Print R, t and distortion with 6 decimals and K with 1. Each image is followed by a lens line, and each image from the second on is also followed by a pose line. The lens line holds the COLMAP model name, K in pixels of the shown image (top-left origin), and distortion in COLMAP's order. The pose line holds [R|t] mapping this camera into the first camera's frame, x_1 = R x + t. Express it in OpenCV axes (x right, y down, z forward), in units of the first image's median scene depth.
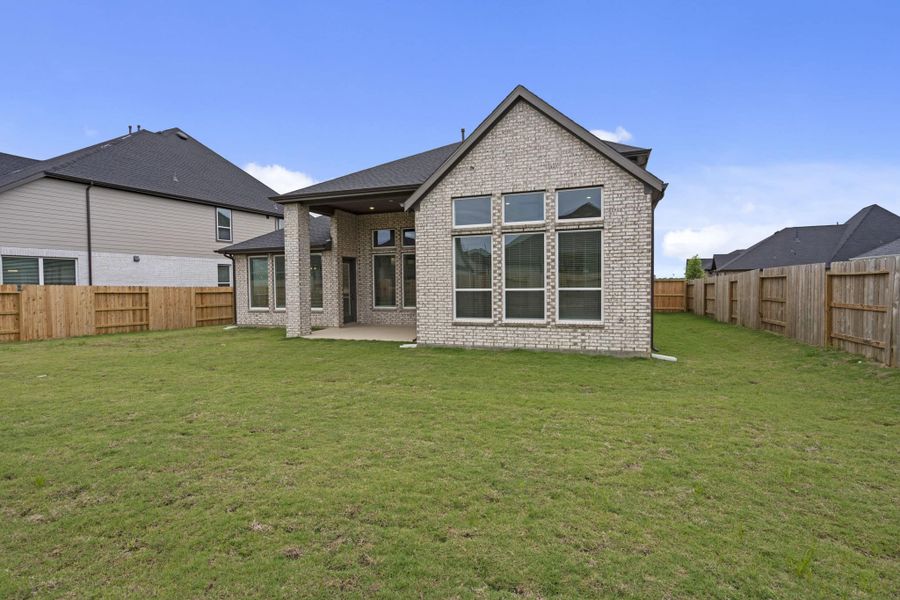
lens RADIAL K [[449.7, 0, 444.6], [0, 449.7, 298.1], [0, 0, 1]] dist [0.002598, 0.000673]
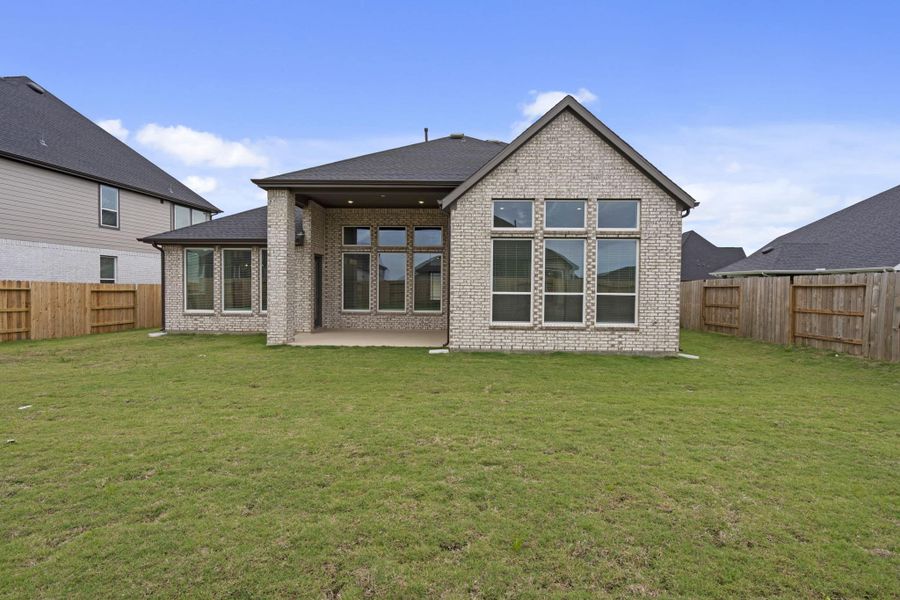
lens RADIAL K [[449.7, 0, 446.2], [0, 449.7, 298.7], [0, 0, 1]] dist [0.002598, 0.000673]
pose [[0.948136, 0.012989, 0.317599, -0.381954], [-0.010740, 0.999903, -0.008830, 0.003988], [-0.317683, 0.004961, 0.948184, 0.103189]]
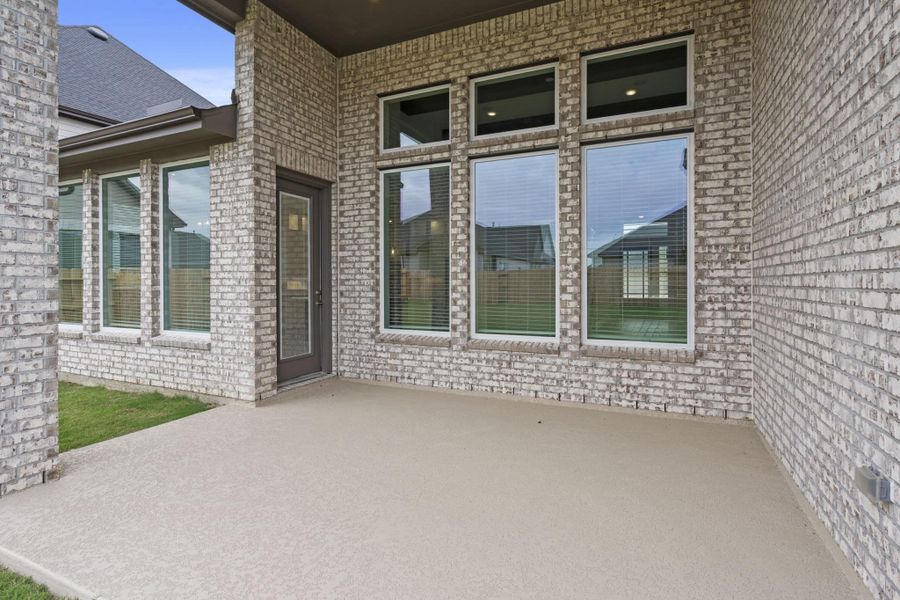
lens RADIAL K [[449.7, 0, 451.8], [0, 449.7, 282.8], [0, 0, 1]] dist [0.002598, 0.000673]
pose [[0.997840, 0.010848, -0.064786, -0.130494], [-0.013064, 0.999341, -0.033874, -0.006615], [0.064376, 0.034647, 0.997324, 1.037085]]
